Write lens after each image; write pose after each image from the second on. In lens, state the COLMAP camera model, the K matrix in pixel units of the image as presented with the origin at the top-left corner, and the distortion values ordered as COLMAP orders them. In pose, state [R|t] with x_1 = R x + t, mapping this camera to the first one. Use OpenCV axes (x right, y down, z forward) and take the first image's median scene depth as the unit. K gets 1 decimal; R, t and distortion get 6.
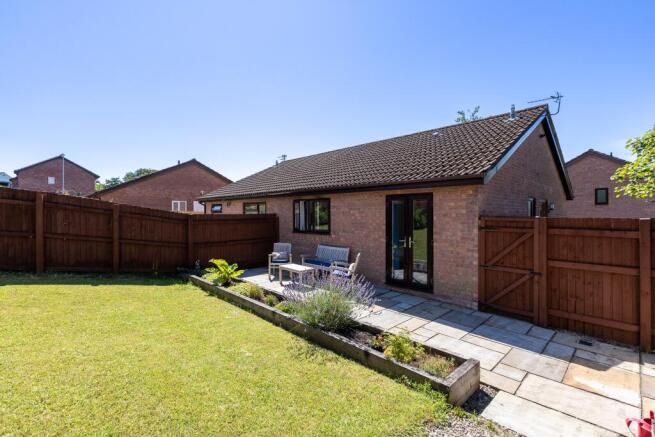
lens RADIAL K [[295.2, 0, 331.8], [0, 295.2, 214.4], [0, 0, 1]] dist [-0.002157, -0.000365]
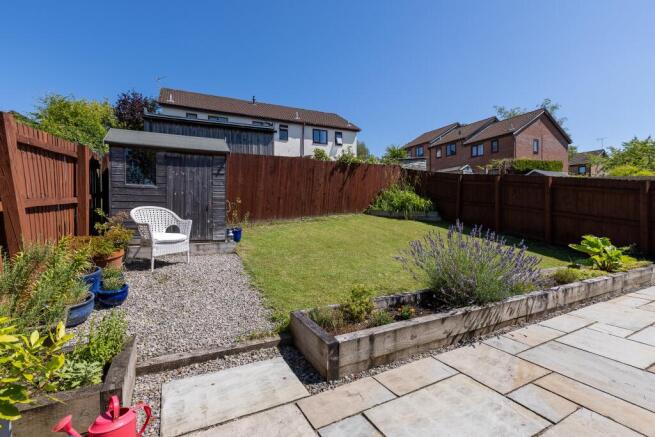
lens RADIAL K [[295.2, 0, 327.4], [0, 295.2, 219.4], [0, 0, 1]] dist [-0.002157, -0.000365]
pose [[-0.218308, 0.029092, -0.975446, 0.466294], [-0.000619, 0.999551, 0.029950, 0.083491], [0.975880, 0.007142, -0.218192, 0.464296]]
